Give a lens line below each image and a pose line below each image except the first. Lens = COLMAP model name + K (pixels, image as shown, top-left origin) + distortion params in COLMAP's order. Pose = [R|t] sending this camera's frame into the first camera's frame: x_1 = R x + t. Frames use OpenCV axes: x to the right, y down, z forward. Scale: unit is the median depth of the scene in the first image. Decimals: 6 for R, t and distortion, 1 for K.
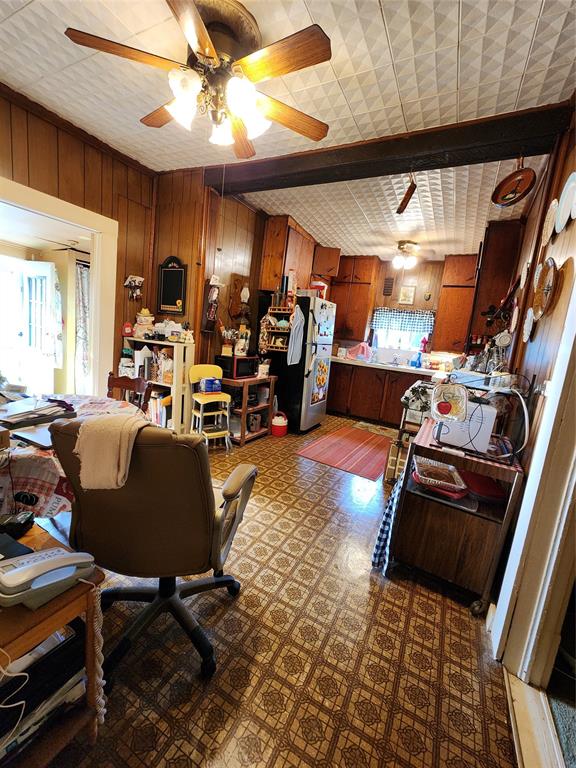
lens RADIAL K [[312.3, 0, 292.3], [0, 312.3, 382.0], [0, 0, 1]] dist [-0.002604, 0.000175]
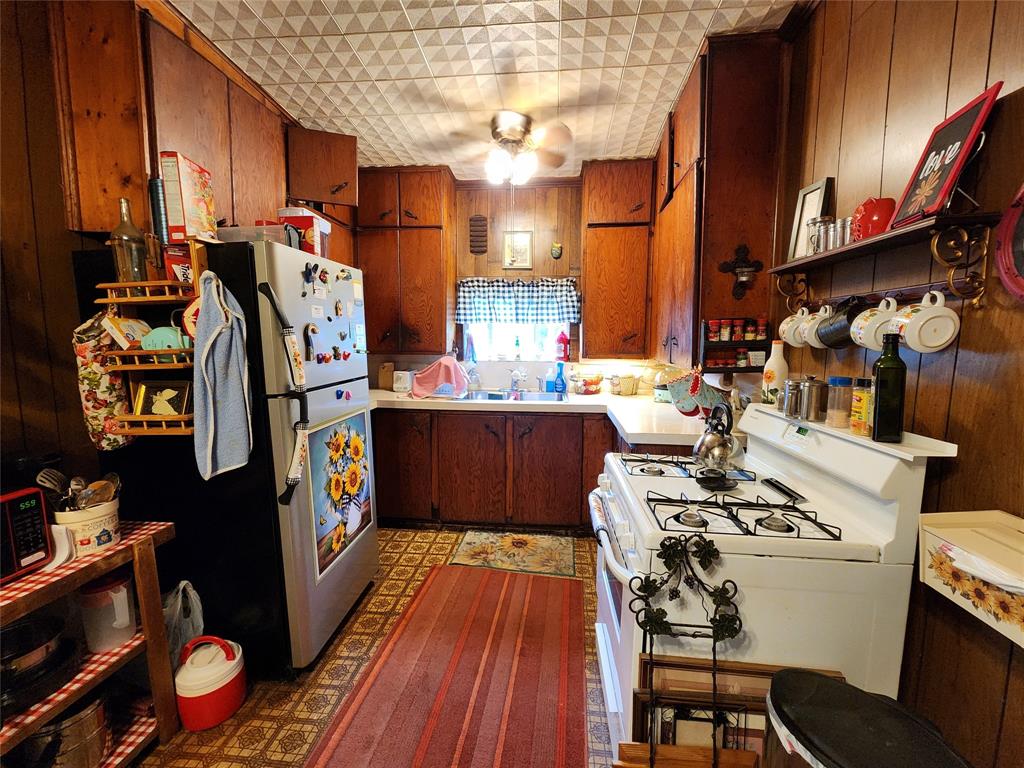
lens RADIAL K [[416.4, 0, 512.6], [0, 416.4, 382.1], [0, 0, 1]] dist [-0.002604, 0.000175]
pose [[0.920088, -0.142841, 0.364739, 0.115365], [0.151917, 0.988386, 0.003852, -0.096957], [-0.361053, 0.051865, 0.931102, 0.511171]]
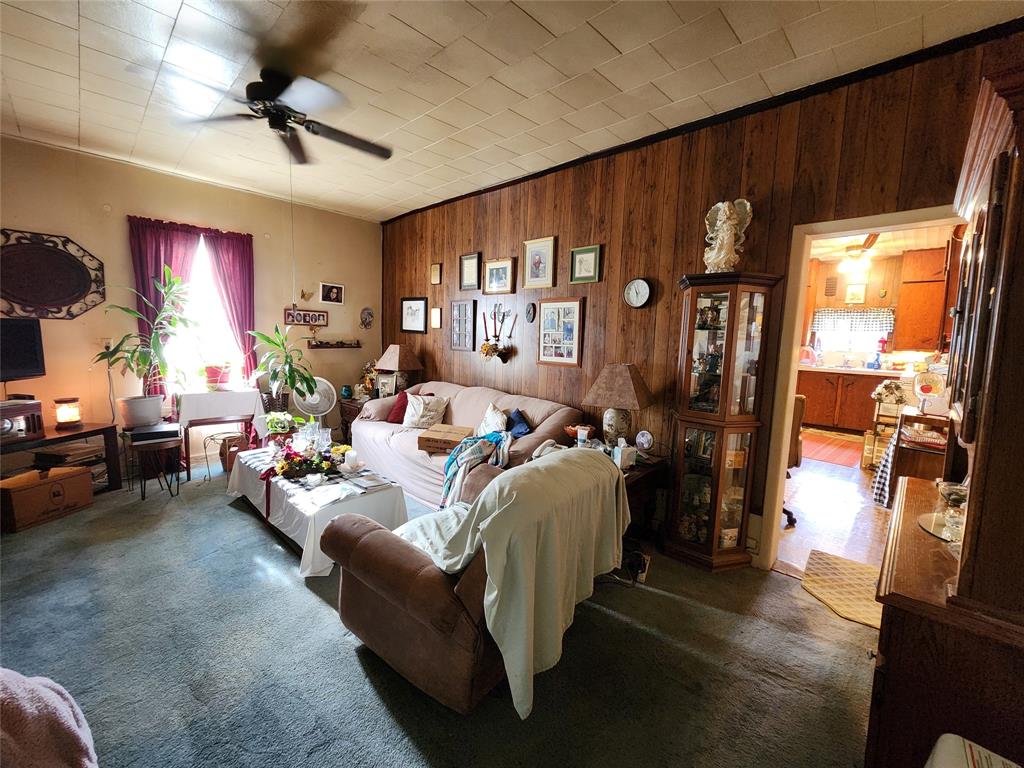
lens RADIAL K [[416.4, 0, 512.4], [0, 416.4, 380.2], [0, 0, 1]] dist [-0.002604, 0.000175]
pose [[0.955966, -0.047540, -0.289600, -0.347116], [0.028735, 0.997213, -0.068848, 0.050014], [0.292066, 0.057494, 0.954668, -0.619724]]
